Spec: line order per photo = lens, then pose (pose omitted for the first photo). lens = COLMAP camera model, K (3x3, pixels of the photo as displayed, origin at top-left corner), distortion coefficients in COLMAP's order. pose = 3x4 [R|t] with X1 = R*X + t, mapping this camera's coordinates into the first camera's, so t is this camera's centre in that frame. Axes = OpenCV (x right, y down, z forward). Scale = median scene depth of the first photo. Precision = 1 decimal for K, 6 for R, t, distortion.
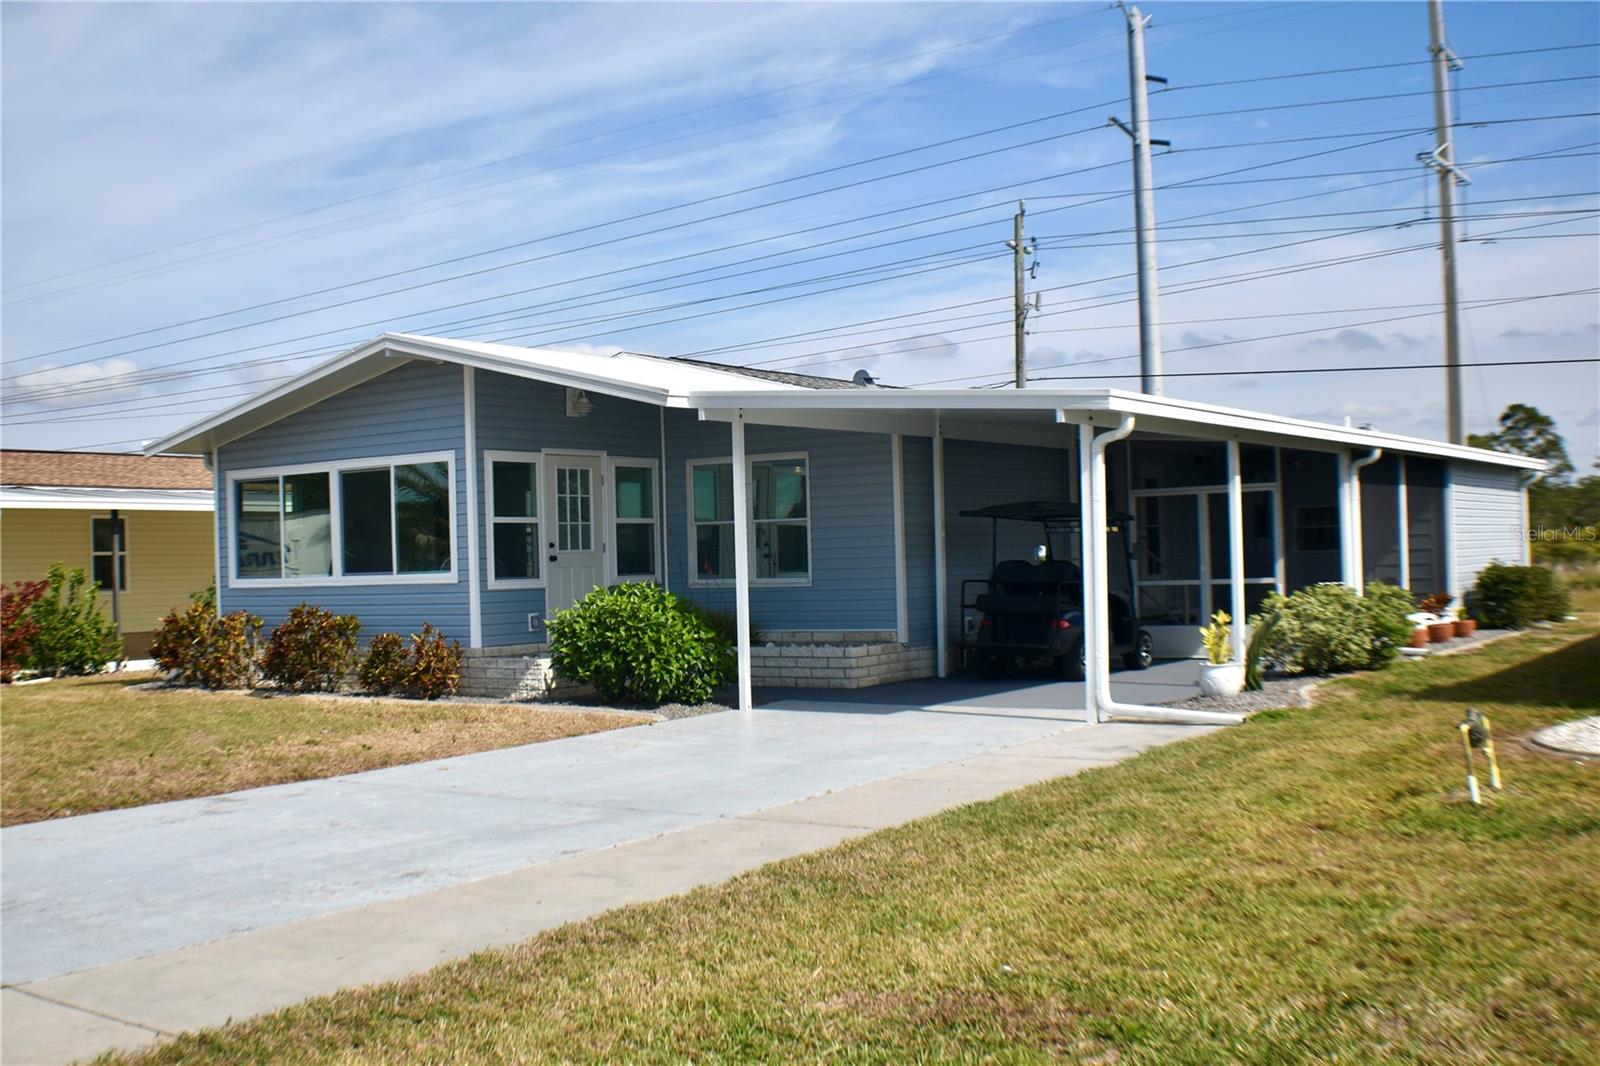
lens RADIAL K [[1757.2, 0, 800.0], [0, 1757.2, 533.0], [0, 0, 1]] dist [-0.203611, -0.042266]
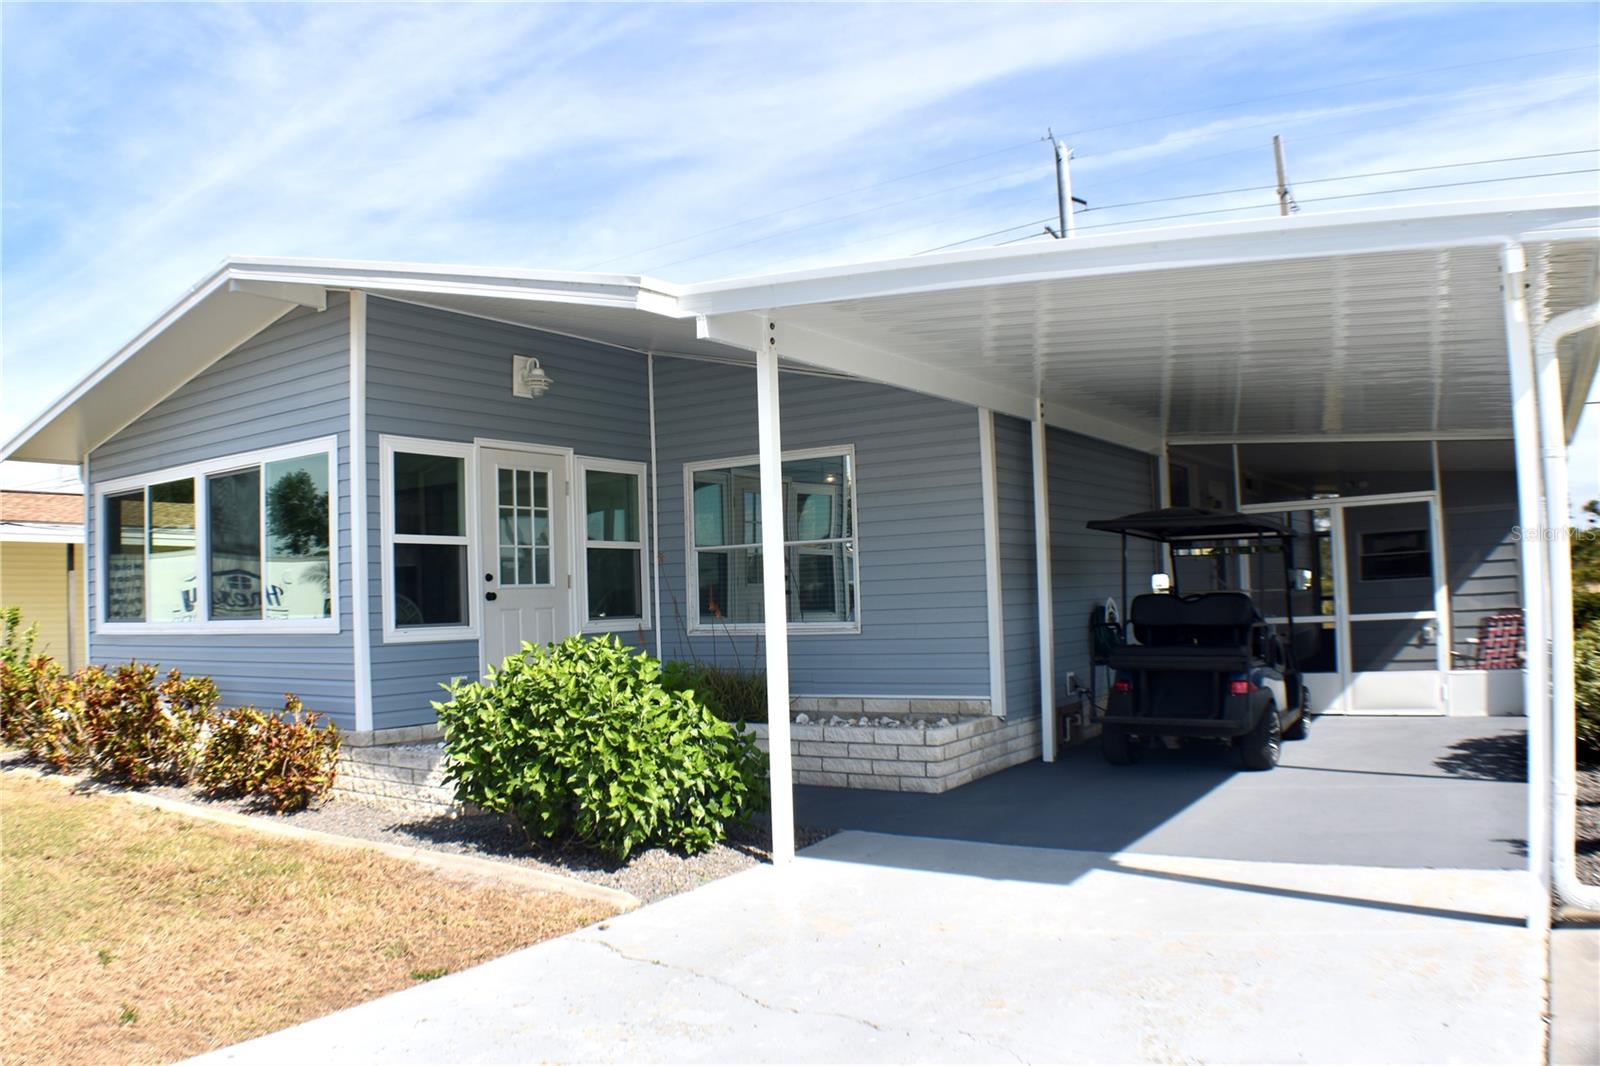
lens RADIAL K [[1205.2, 0, 800.0], [0, 1205.2, 533.0], [0, 0, 1]] dist [-0.179696, 0.000811]
pose [[0.999759, -0.005709, 0.021192, -0.029201], [0.006530, 0.999223, -0.038873, 0.008842], [-0.020953, 0.039002, 0.999019, 0.540027]]
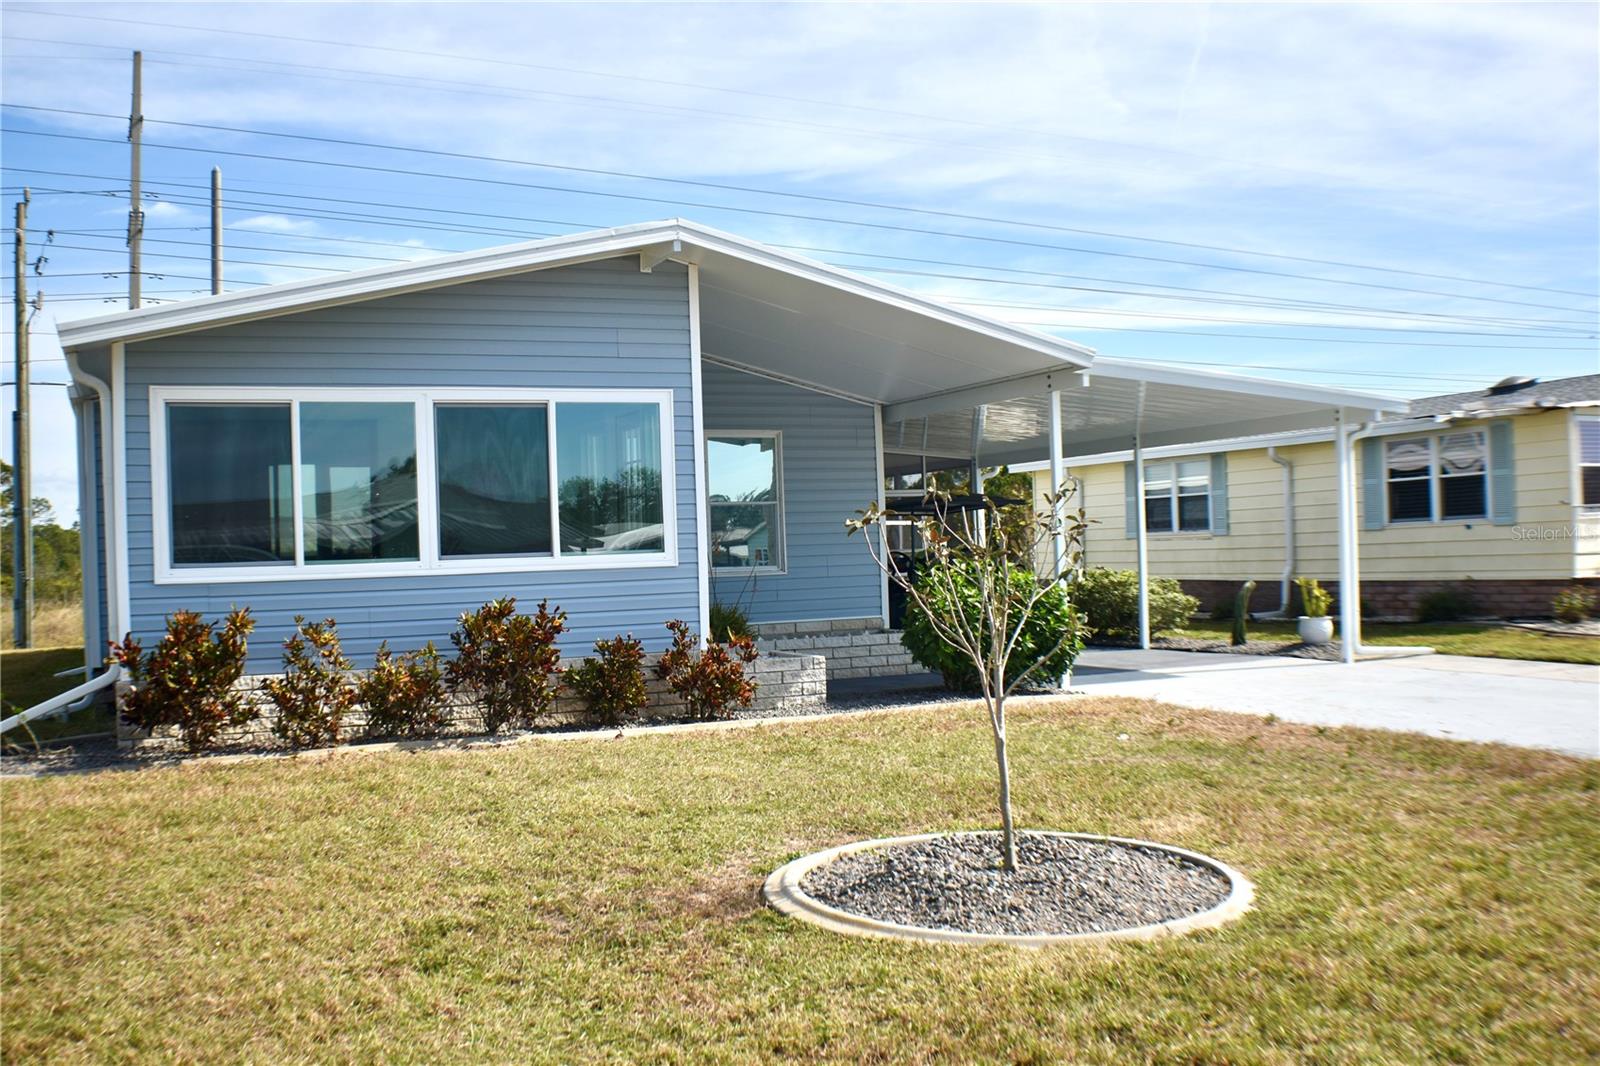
lens RADIAL K [[1501.0, 0, 800.0], [0, 1501.0, 533.0], [0, 0, 1]] dist [-0.162595, 0.011395]
pose [[0.510134, 0.022334, 0.859805, -0.715291], [0.004533, 0.999579, -0.028654, 0.032913], [-0.860083, 0.018514, 0.509818, 0.613913]]
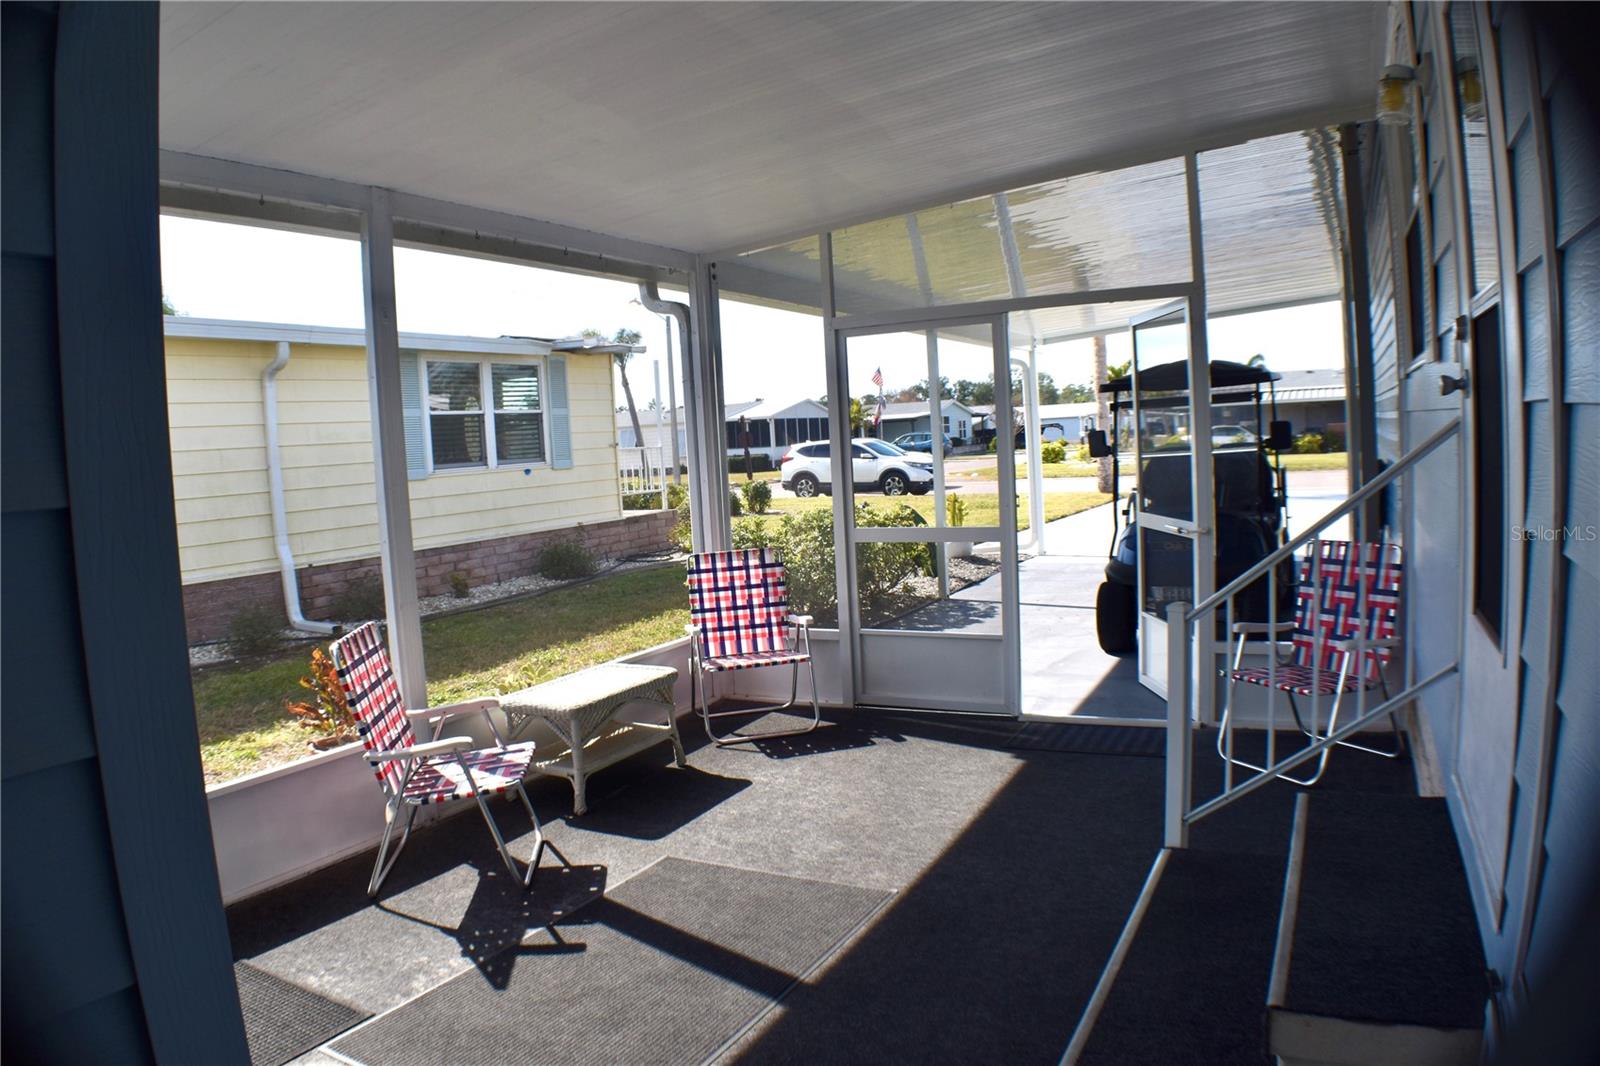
lens RADIAL K [[1060.2, 0, 800.0], [0, 1060.2, 533.0], [0, 0, 1]] dist [-0.164141, 0.003658]
pose [[-0.989250, 0.093281, -0.112621, 0.372251], [0.085890, 0.993927, 0.068795, 0.007606], [0.118354, 0.058382, -0.991254, 1.433967]]
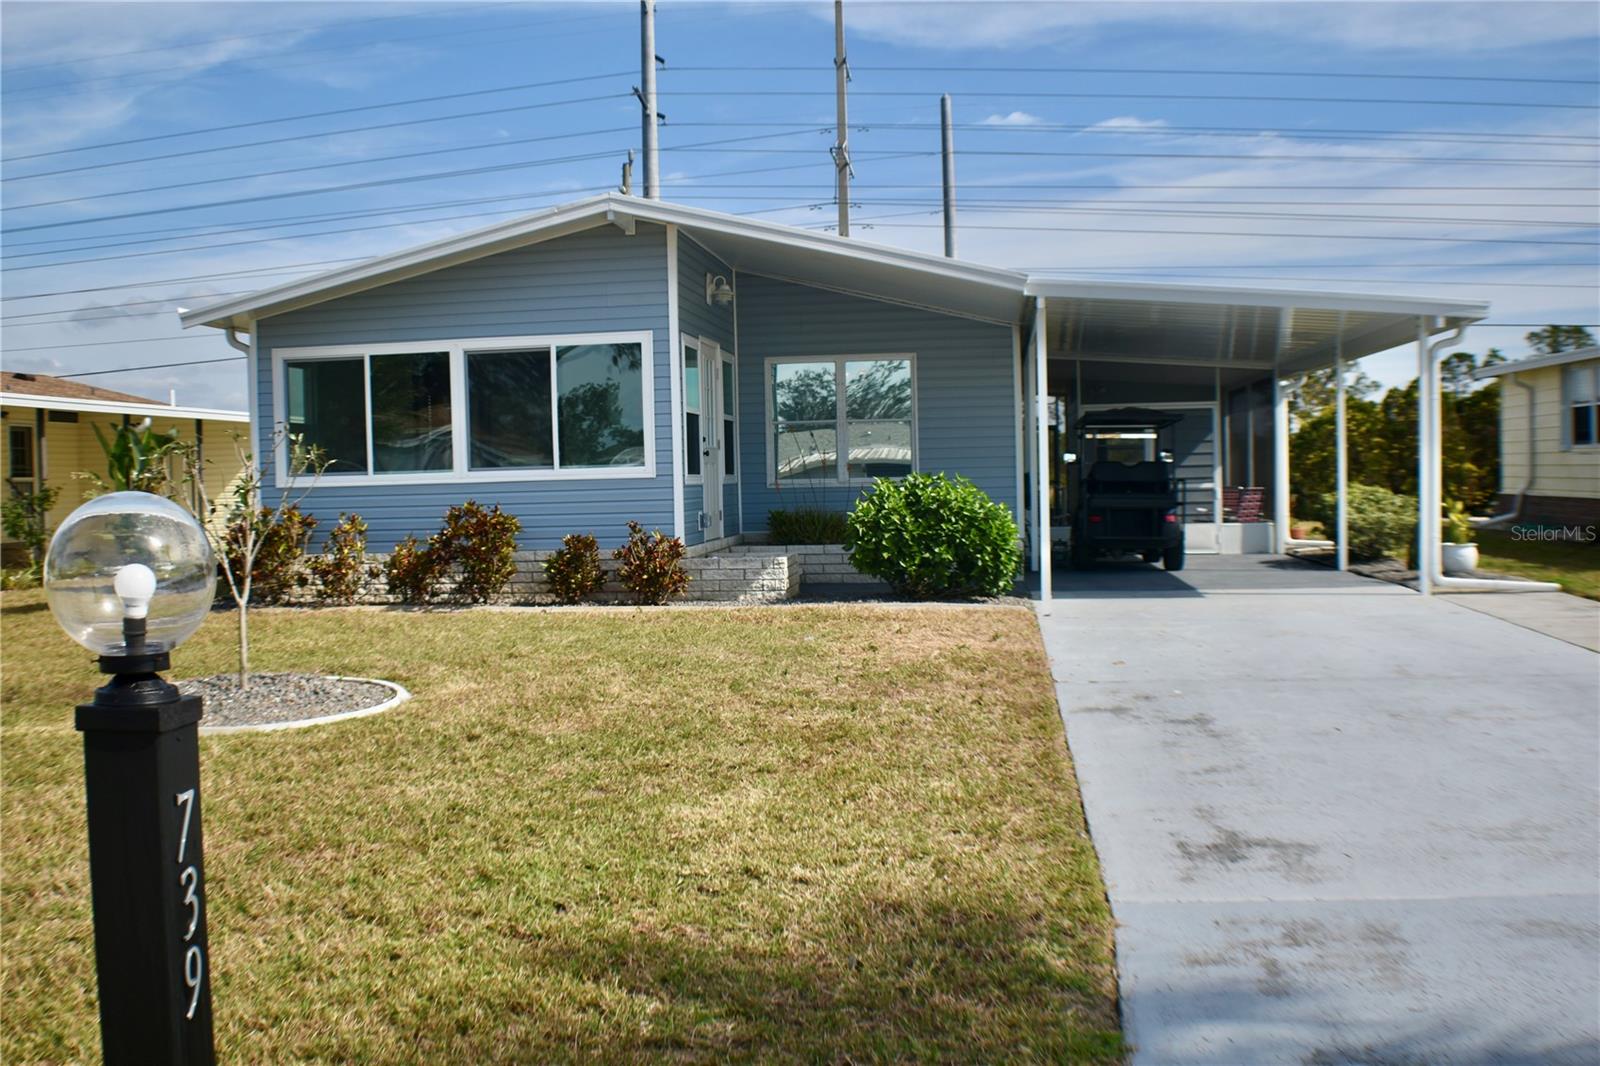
lens RADIAL K [[1501.0, 0, 800.0], [0, 1501.0, 533.0], [0, 0, 1]] dist [-0.162595, 0.011395]
pose [[0.888883, -0.008501, 0.458055, -0.480124], [-0.009530, 0.999268, 0.037040, 0.027759], [-0.458035, -0.037290, 0.888152, 0.265663]]
